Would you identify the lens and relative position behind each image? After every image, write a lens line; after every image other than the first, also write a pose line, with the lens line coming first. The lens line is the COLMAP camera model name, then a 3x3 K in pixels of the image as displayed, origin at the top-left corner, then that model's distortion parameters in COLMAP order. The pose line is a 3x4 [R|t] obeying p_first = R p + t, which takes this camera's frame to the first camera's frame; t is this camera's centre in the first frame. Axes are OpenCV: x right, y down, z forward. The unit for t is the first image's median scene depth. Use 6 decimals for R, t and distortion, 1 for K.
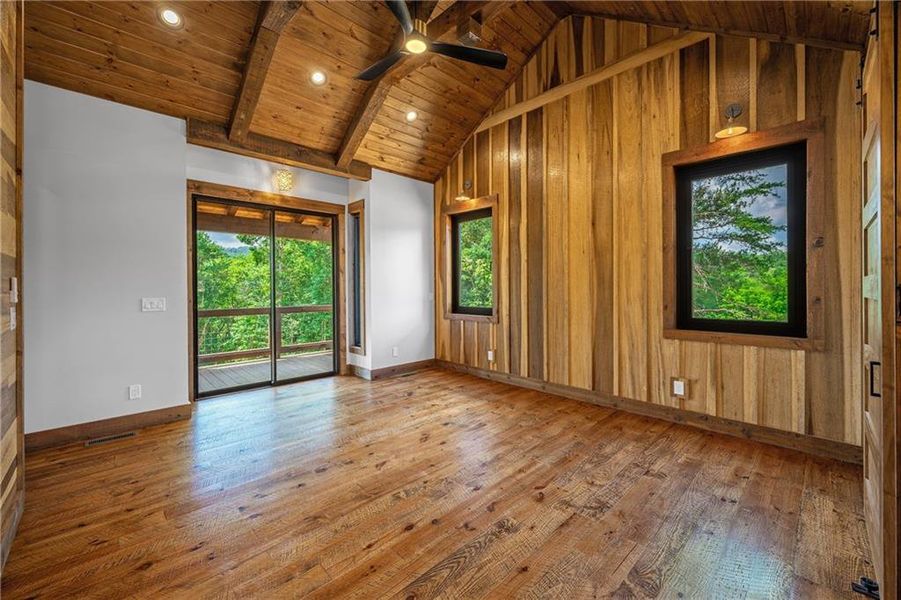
lens RADIAL K [[360.2, 0, 447.4], [0, 360.2, 289.6], [0, 0, 1]] dist [0.001013, 0.000035]
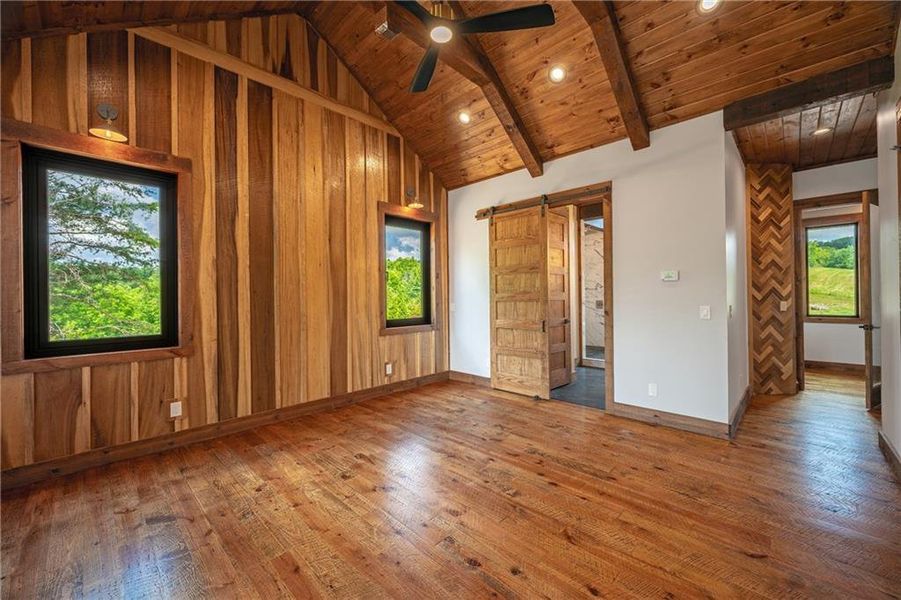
lens RADIAL K [[358.4, 0, 450.5], [0, 358.4, 300.0], [0, 0, 1]] dist [-0.001778, -0.000203]
pose [[-0.038257, -0.004255, 0.999259, -0.777821], [0.017980, 0.999826, 0.004946, -0.003778], [-0.999106, 0.018156, -0.038174, 0.800725]]
